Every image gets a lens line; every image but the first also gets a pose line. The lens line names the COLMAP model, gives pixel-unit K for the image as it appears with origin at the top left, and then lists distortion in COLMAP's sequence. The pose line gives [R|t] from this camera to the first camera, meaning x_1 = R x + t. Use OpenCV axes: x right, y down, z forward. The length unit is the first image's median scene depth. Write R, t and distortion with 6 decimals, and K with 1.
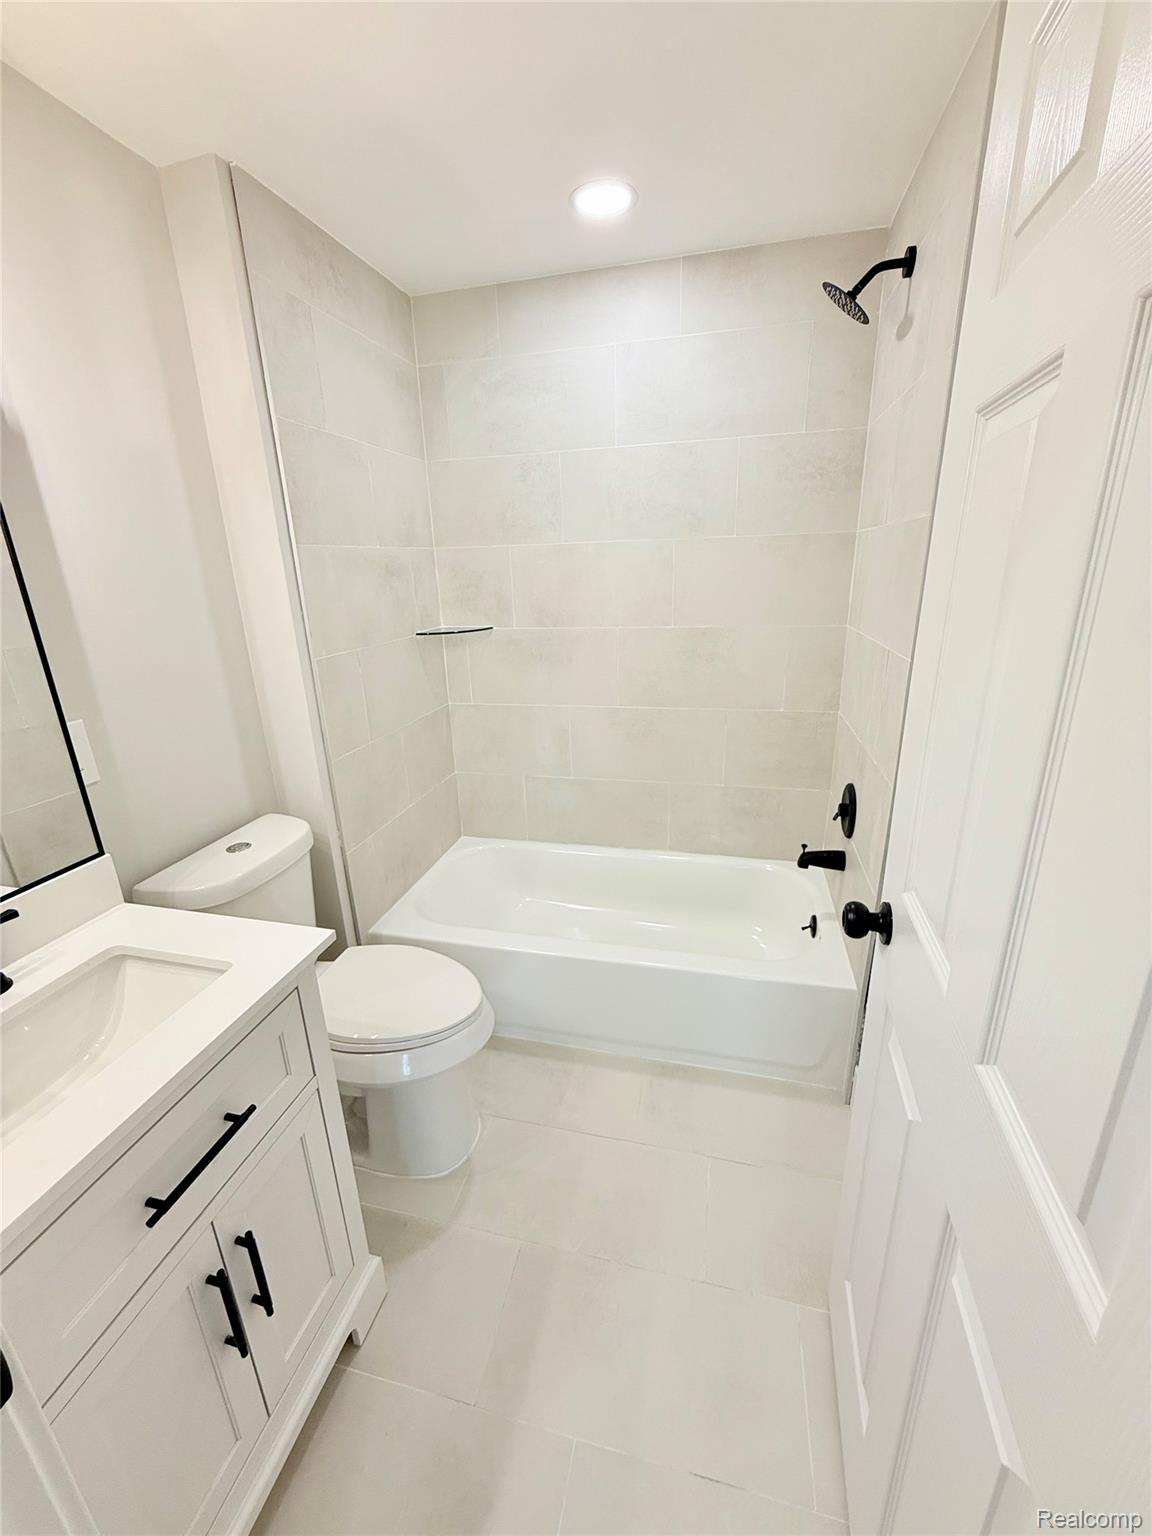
lens RADIAL K [[610.4, 0, 576.0], [0, 610.4, 768.0], [0, 0, 1]] dist [-0.002064, 0.000238]
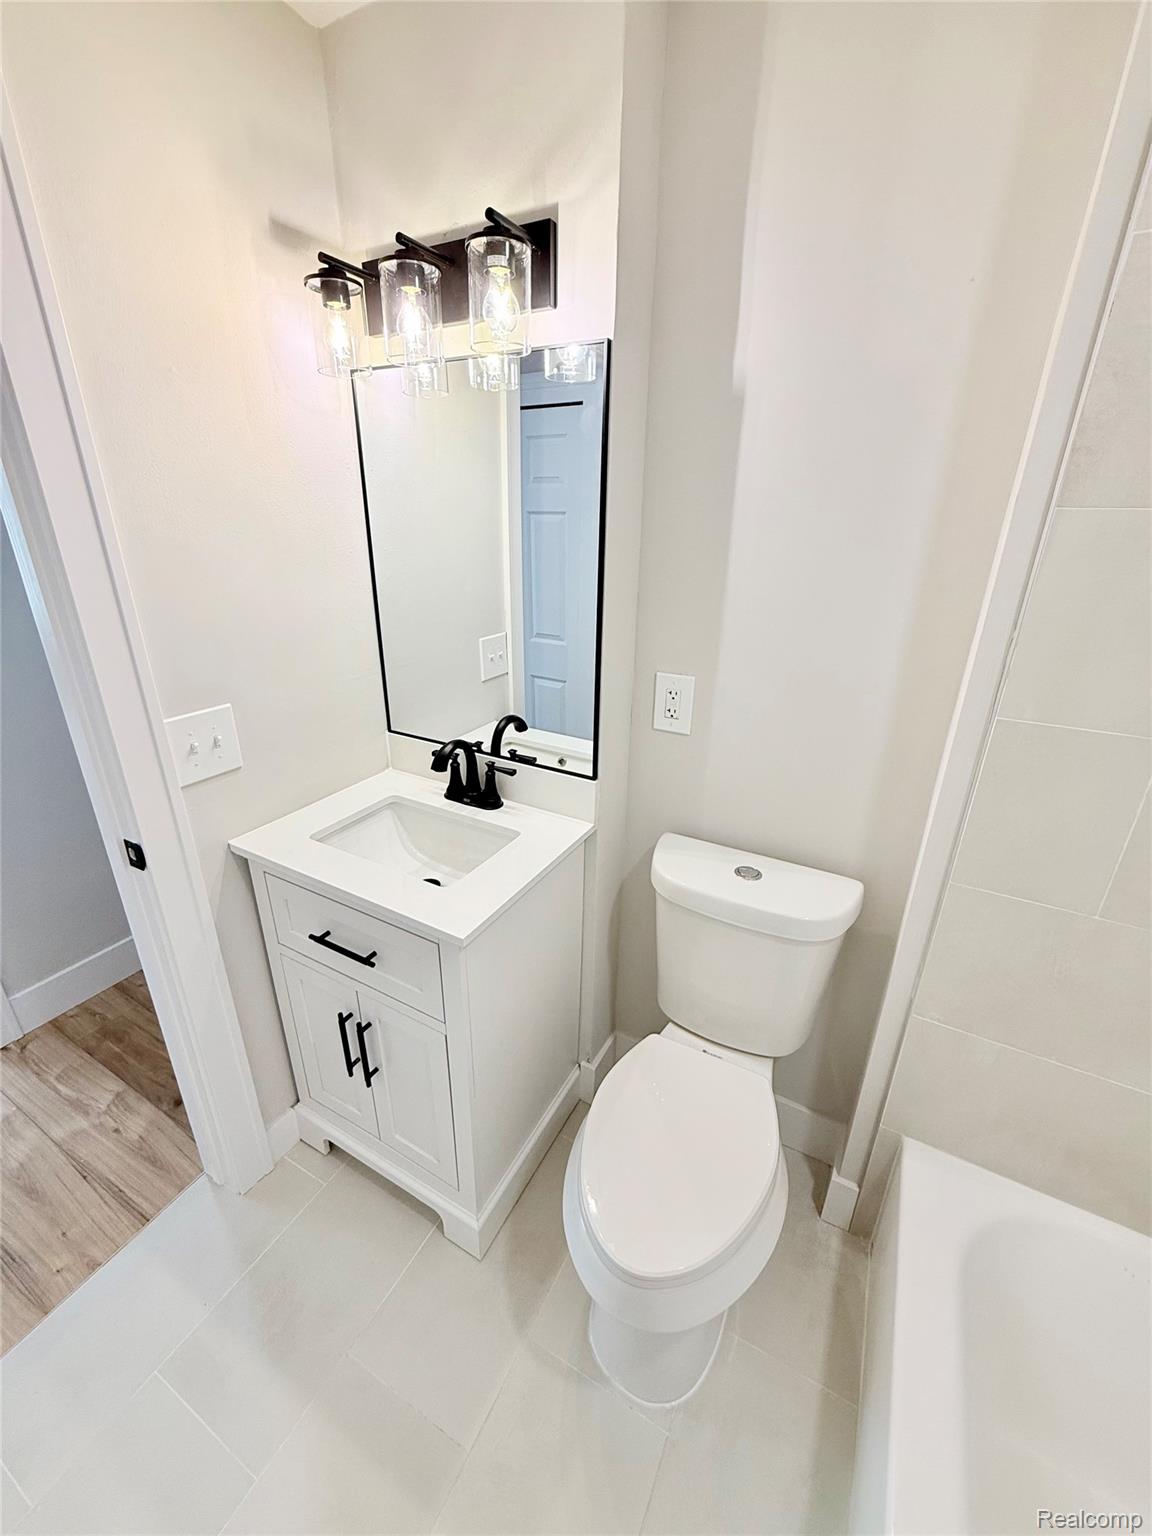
lens RADIAL K [[610.4, 0, 576.0], [0, 610.4, 768.0], [0, 0, 1]] dist [-0.002064, 0.000238]
pose [[-0.251423, 0.390212, -0.885732, 0.220400], [-0.311076, 0.833996, 0.455722, -0.329414], [0.916525, 0.390109, -0.088301, 0.861039]]
